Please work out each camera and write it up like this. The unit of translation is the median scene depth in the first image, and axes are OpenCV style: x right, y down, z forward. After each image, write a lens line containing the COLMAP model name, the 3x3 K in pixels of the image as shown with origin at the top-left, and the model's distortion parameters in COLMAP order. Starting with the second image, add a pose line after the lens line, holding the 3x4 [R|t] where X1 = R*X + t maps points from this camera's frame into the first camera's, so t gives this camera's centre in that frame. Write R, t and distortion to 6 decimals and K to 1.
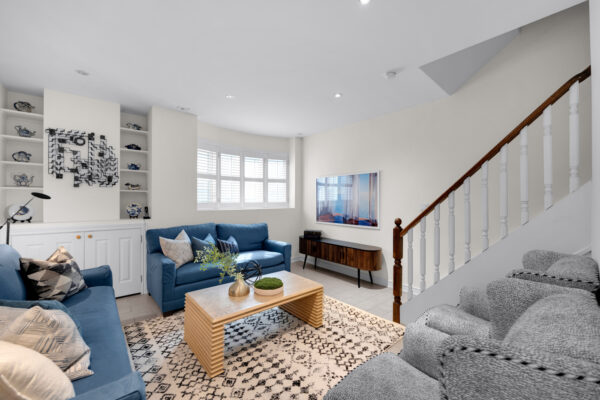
lens RADIAL K [[242.5, 0, 299.2], [0, 242.5, 200.4], [0, 0, 1]] dist [-0.003535, -0.000325]
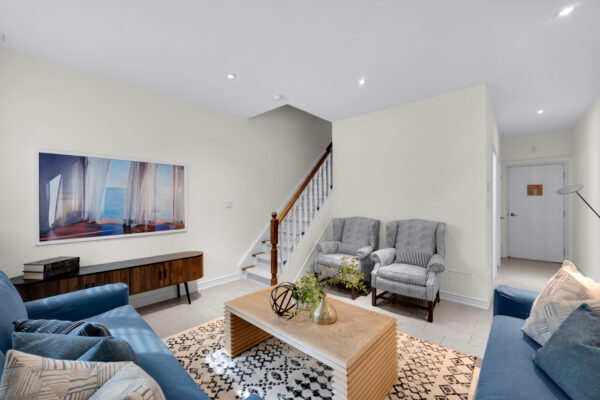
lens RADIAL K [[244.5, 0, 302.2], [0, 244.5, 197.2], [0, 0, 1]] dist [-0.018796, 0.001064]
pose [[-0.128173, 0.011780, 0.991682, -0.852770], [0.007473, 0.999913, -0.010912, 0.013636], [-0.991724, 0.006013, -0.128250, 0.997316]]
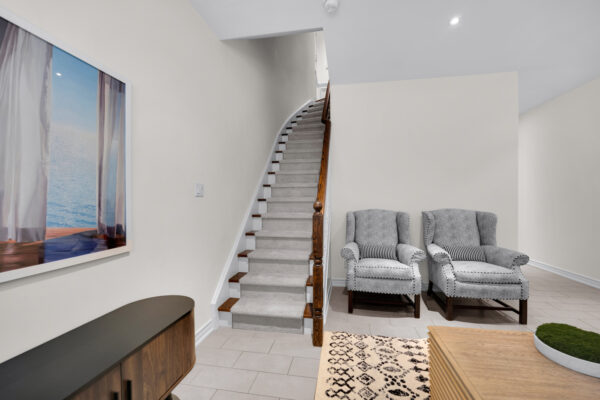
lens RADIAL K [[244.5, 0, 303.4], [0, 244.5, 200.9], [0, 0, 1]] dist [-0.018796, 0.001064]
pose [[-0.627728, 0.001915, 0.778430, -0.133134], [0.009130, 0.999946, 0.004903, 0.069457], [-0.778379, 0.010185, -0.627712, 1.464864]]
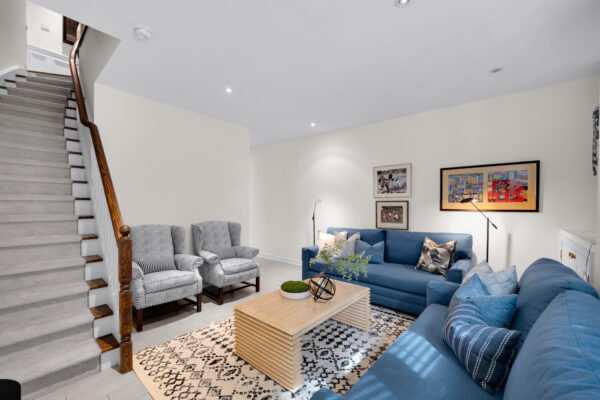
lens RADIAL K [[244.5, 0, 299.0], [0, 244.5, 200.4], [0, 0, 1]] dist [-0.018796, 0.001064]
pose [[-0.990078, -0.009583, -0.140189, 0.002248], [-0.008360, 0.999922, -0.009307, 0.002883], [0.140268, -0.008043, -0.990081, 1.751398]]
